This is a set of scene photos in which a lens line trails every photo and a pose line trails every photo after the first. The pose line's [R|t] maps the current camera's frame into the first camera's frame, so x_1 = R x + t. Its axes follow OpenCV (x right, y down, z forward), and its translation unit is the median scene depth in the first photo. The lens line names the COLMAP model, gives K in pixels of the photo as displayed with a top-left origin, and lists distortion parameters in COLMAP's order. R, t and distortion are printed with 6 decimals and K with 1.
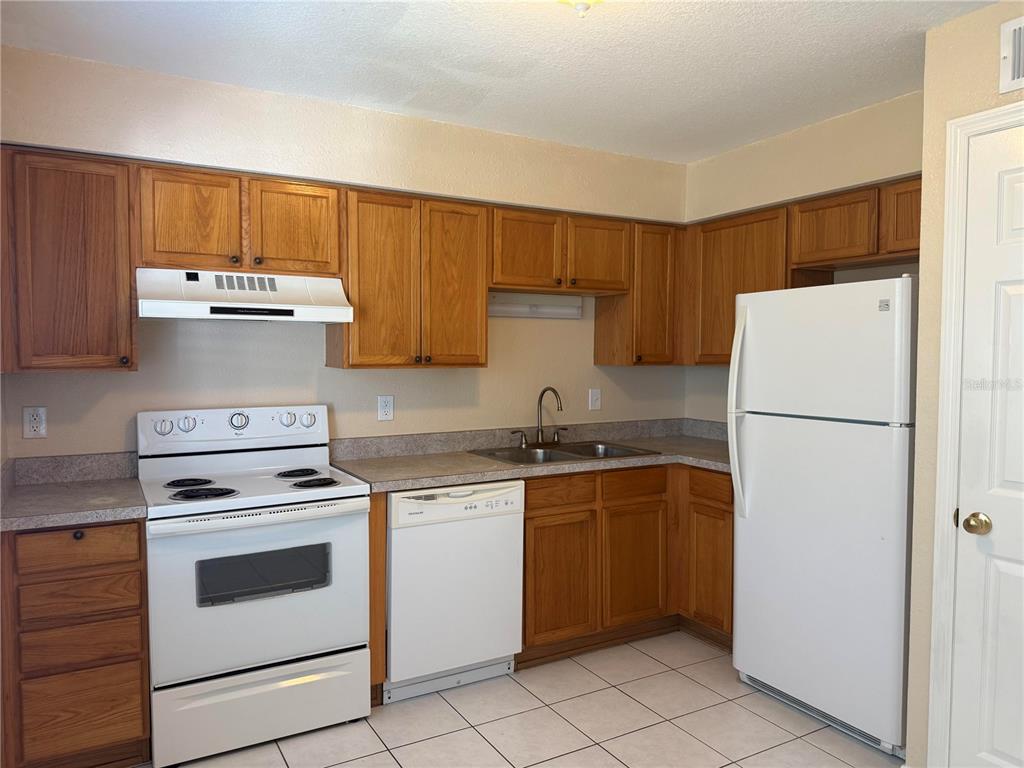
lens RADIAL K [[720.8, 0, 512.0], [0, 720.8, 384.0], [0, 0, 1]] dist [-0.006721, -0.001800]
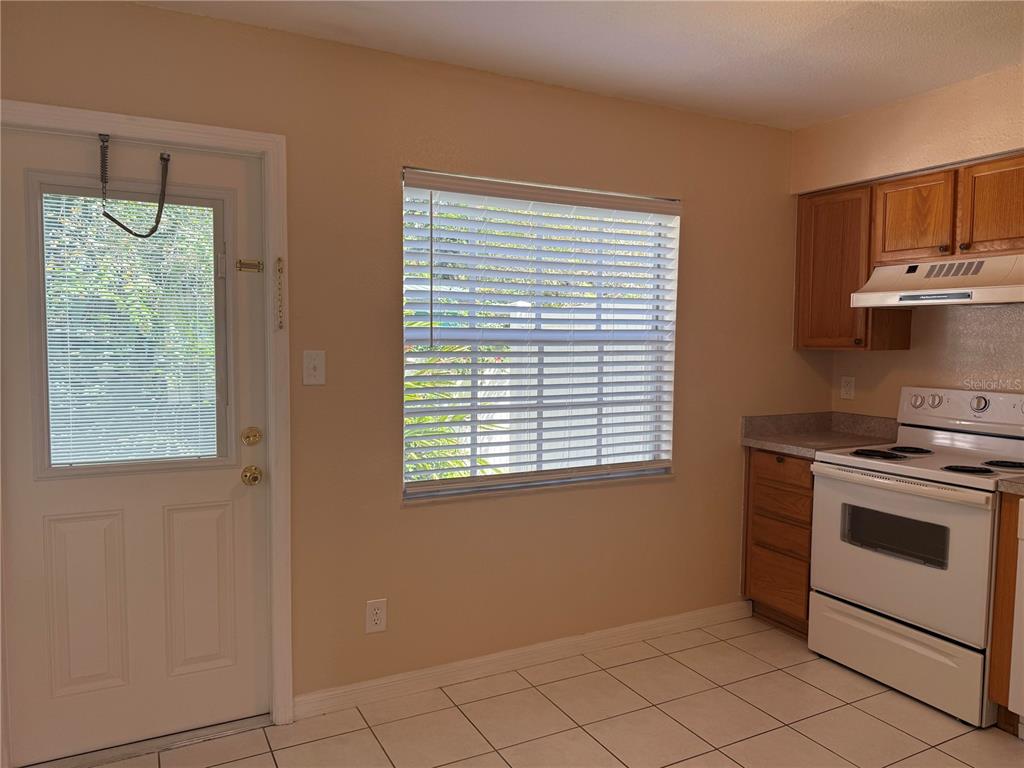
lens RADIAL K [[720.8, 0, 512.0], [0, 720.8, 384.0], [0, 0, 1]] dist [-0.006721, -0.001800]
pose [[-0.027279, 0.064528, -0.997543, 0.741529], [-0.055851, 0.996257, 0.065972, -0.007804], [0.998066, 0.057513, -0.023573, 0.413478]]
